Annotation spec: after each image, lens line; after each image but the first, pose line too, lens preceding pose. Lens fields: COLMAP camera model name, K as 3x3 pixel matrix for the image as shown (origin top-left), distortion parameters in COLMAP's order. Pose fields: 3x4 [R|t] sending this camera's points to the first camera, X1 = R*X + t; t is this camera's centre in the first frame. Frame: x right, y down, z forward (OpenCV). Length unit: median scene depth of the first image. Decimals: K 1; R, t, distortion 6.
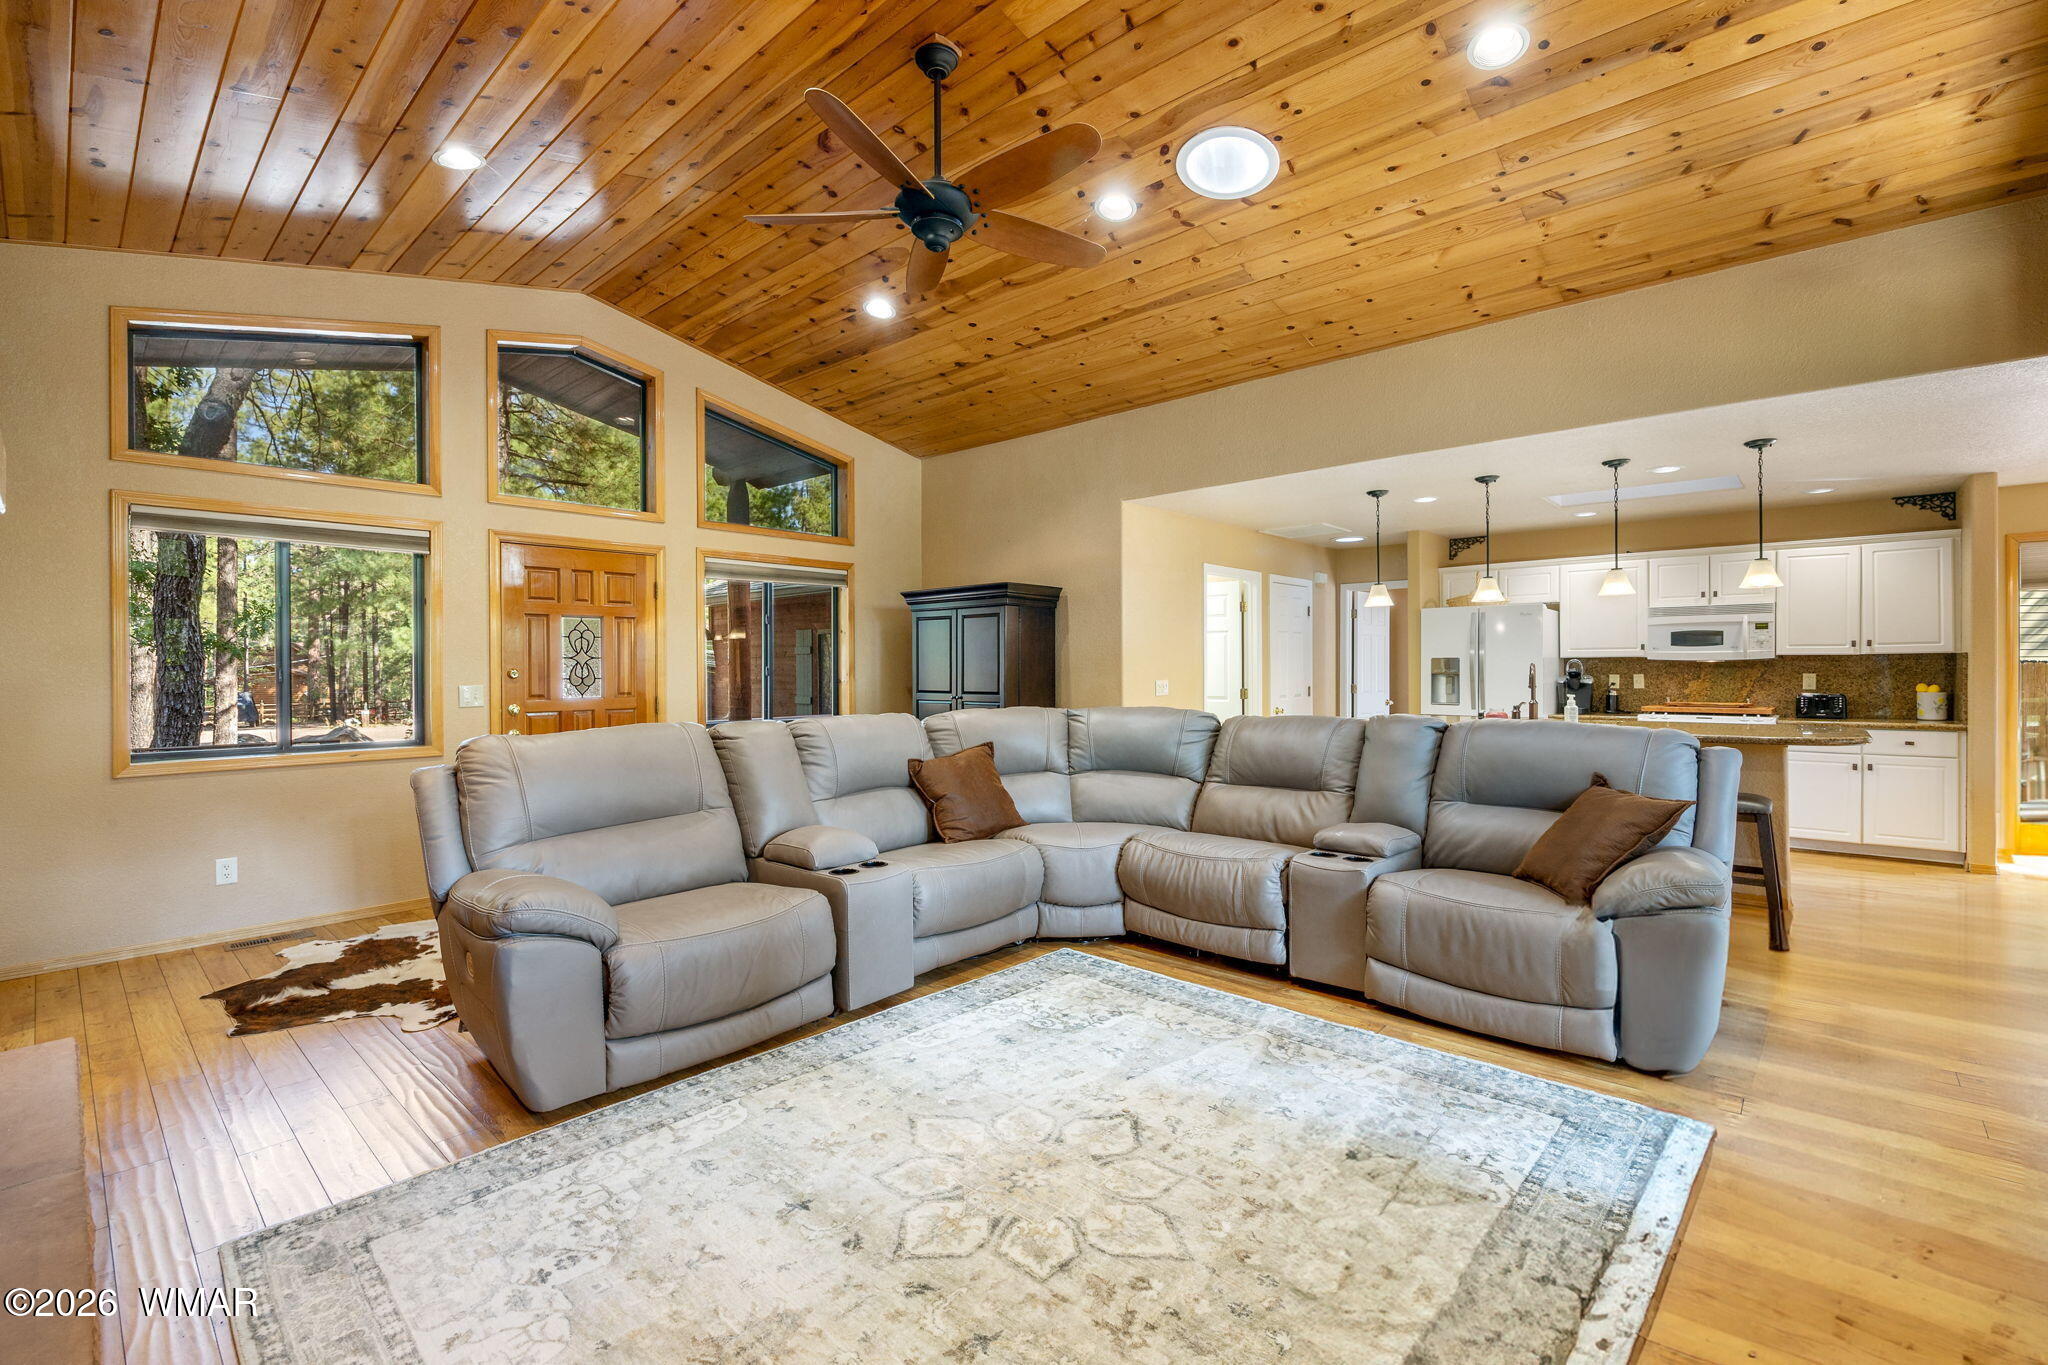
lens RADIAL K [[879.0, 0, 1034.0], [0, 879.0, 673.1], [0, 0, 1]] dist [-0.008510, -0.000043]
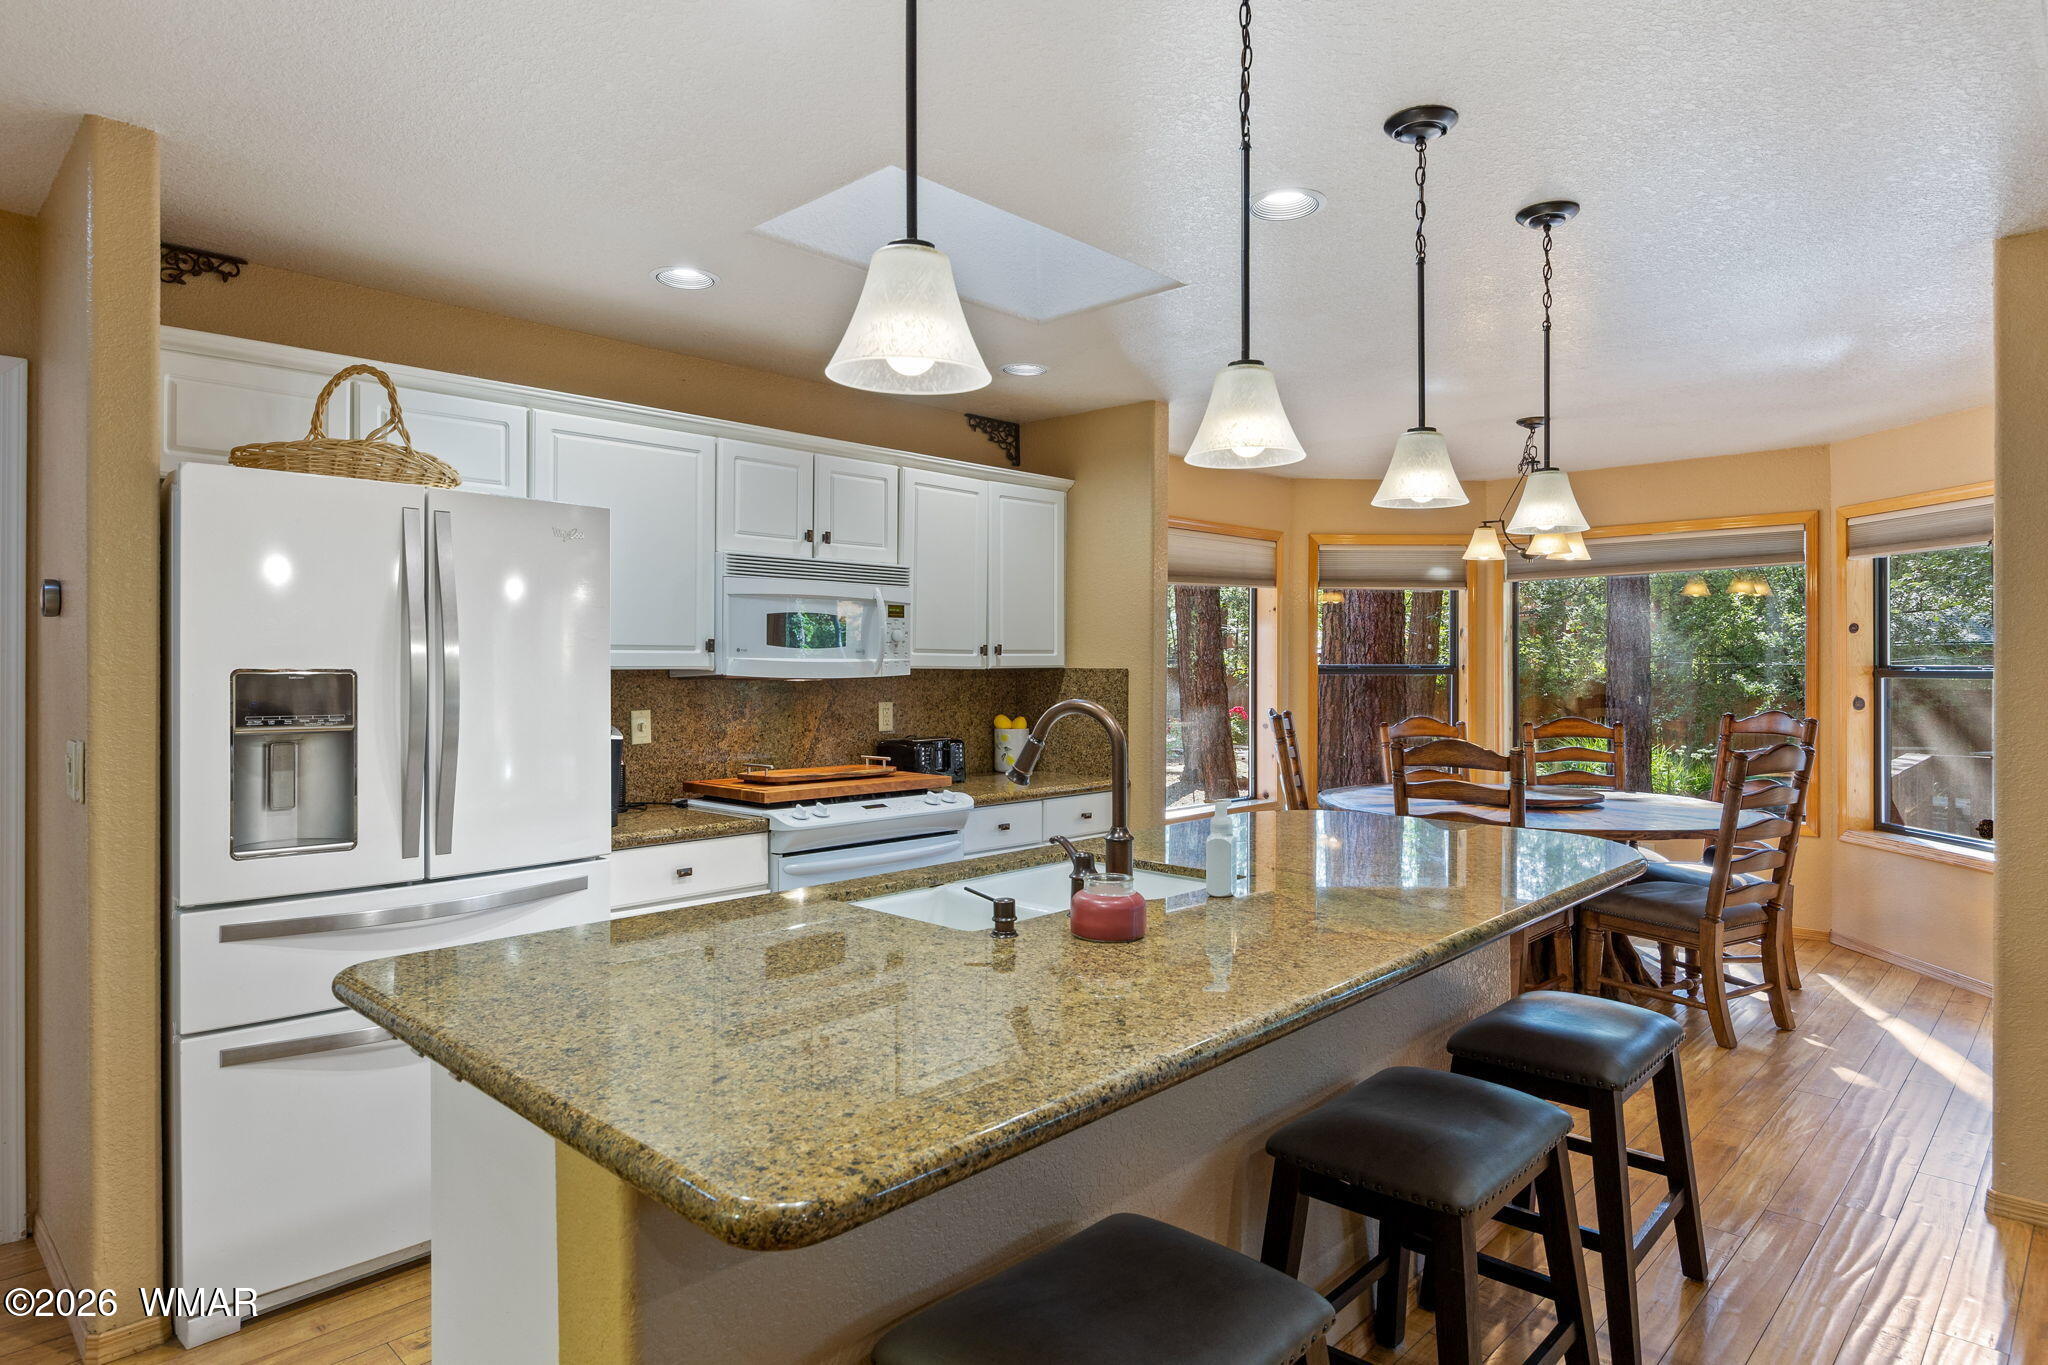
lens RADIAL K [[1167.5, 0, 1027.0], [0, 1167.5, 670.0], [0, 0, 1]] dist [-0.020857, 0.004182]
pose [[0.040568, -0.001698, 0.999175, 0.157171], [-0.000782, 0.999998, 0.001731, -0.020374], [-0.999176, -0.000851, 0.040566, 0.867891]]
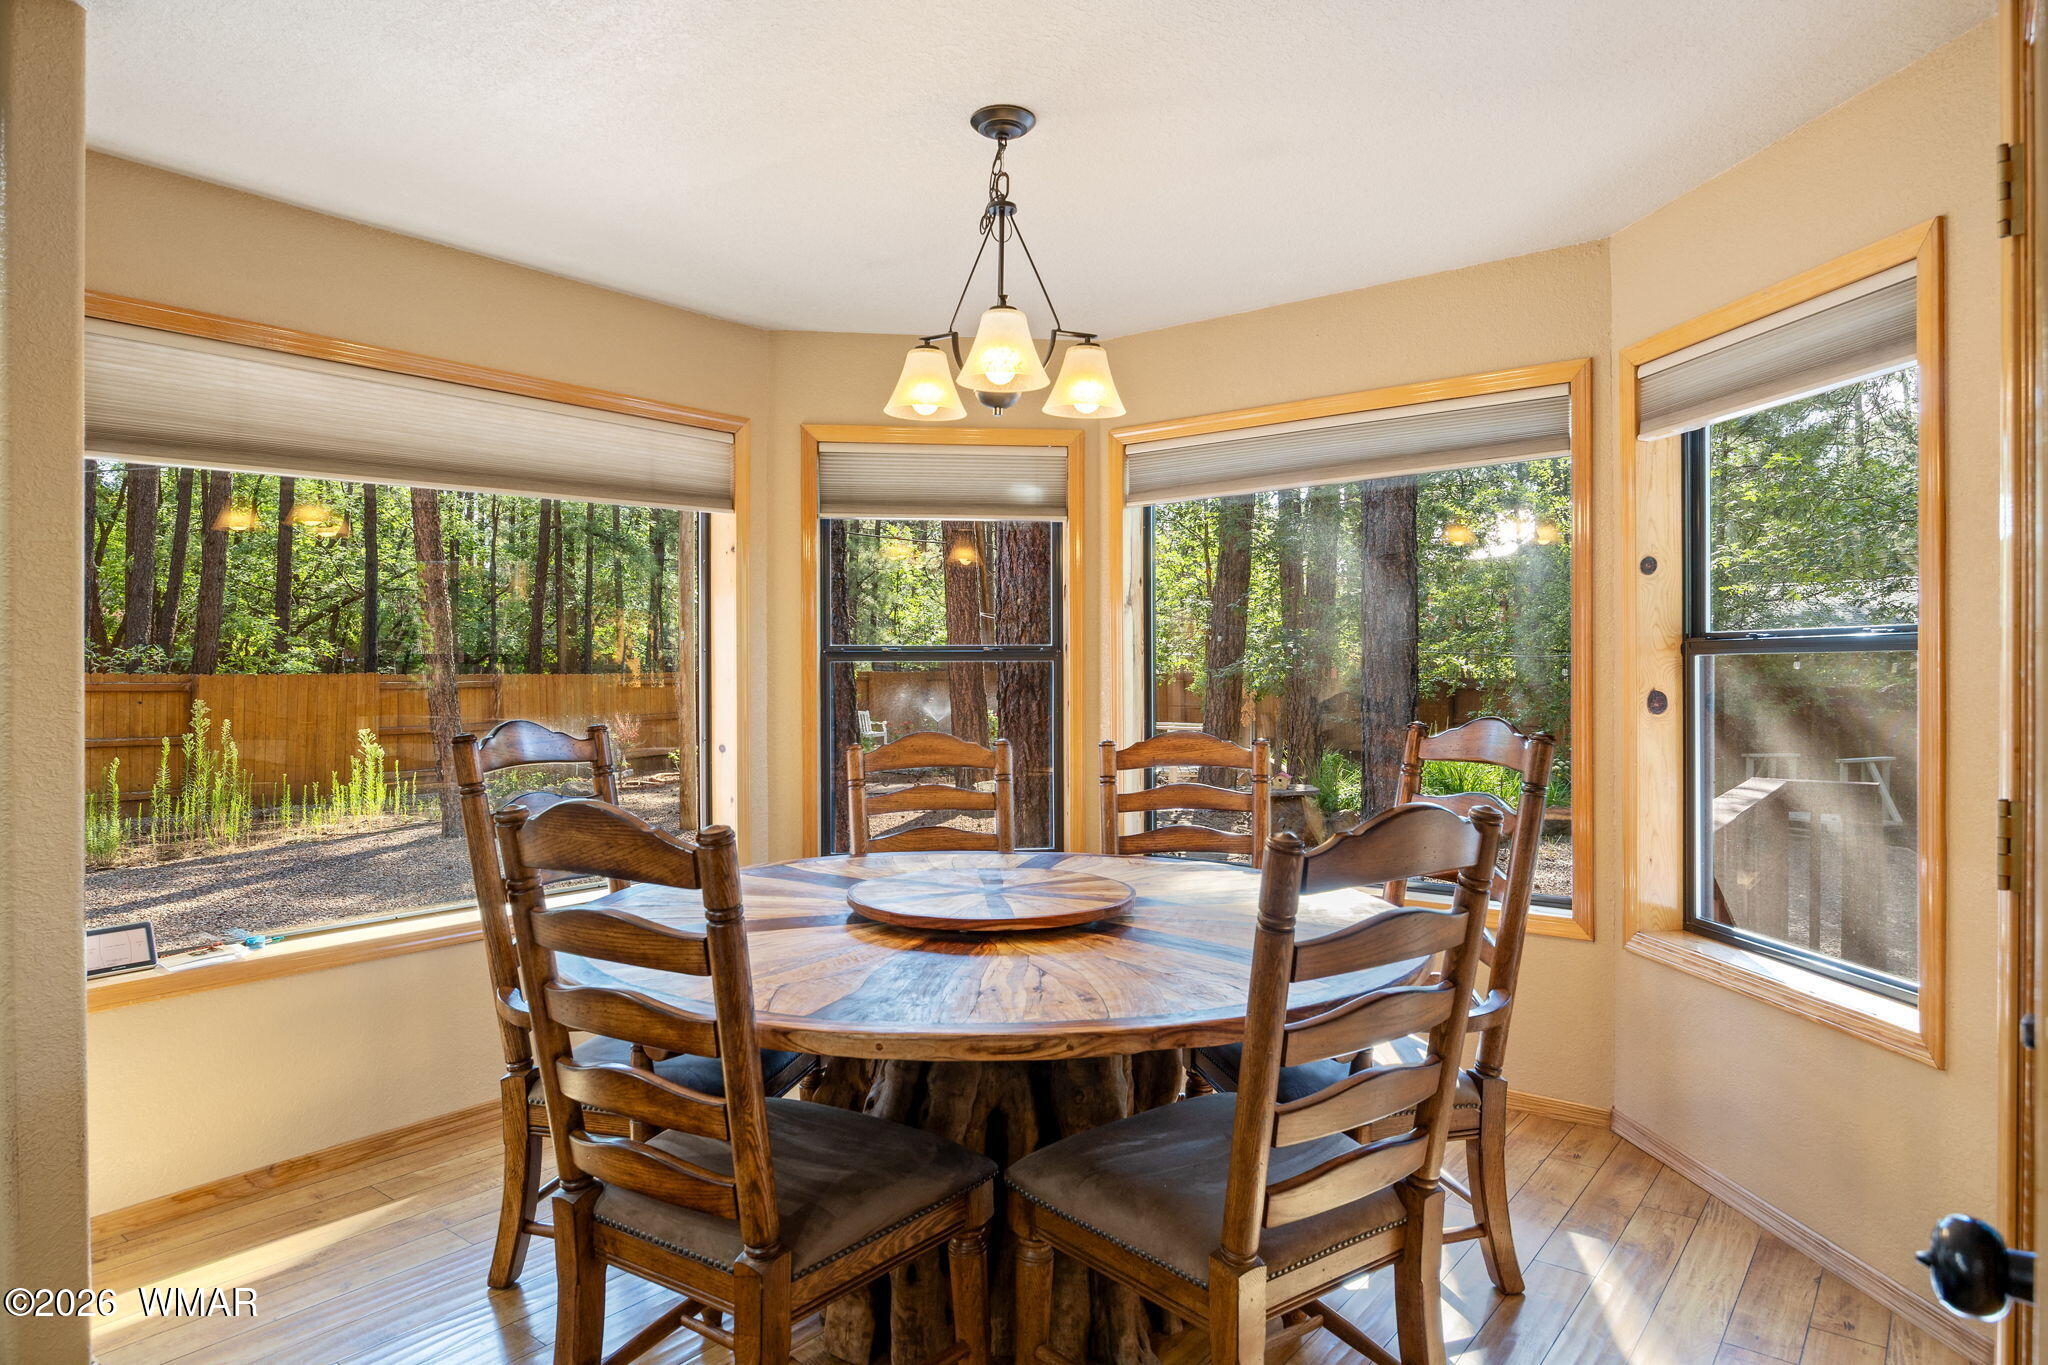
lens RADIAL K [[1167.5, 0, 1039.5], [0, 1167.5, 682.1], [0, 0, 1]] dist [-0.020857, 0.004182]
pose [[-0.050536, -0.007601, 0.998693, 0.562295], [0.001918, 0.999968, 0.007708, -0.007529], [-0.998720, 0.002305, -0.050519, 0.574165]]
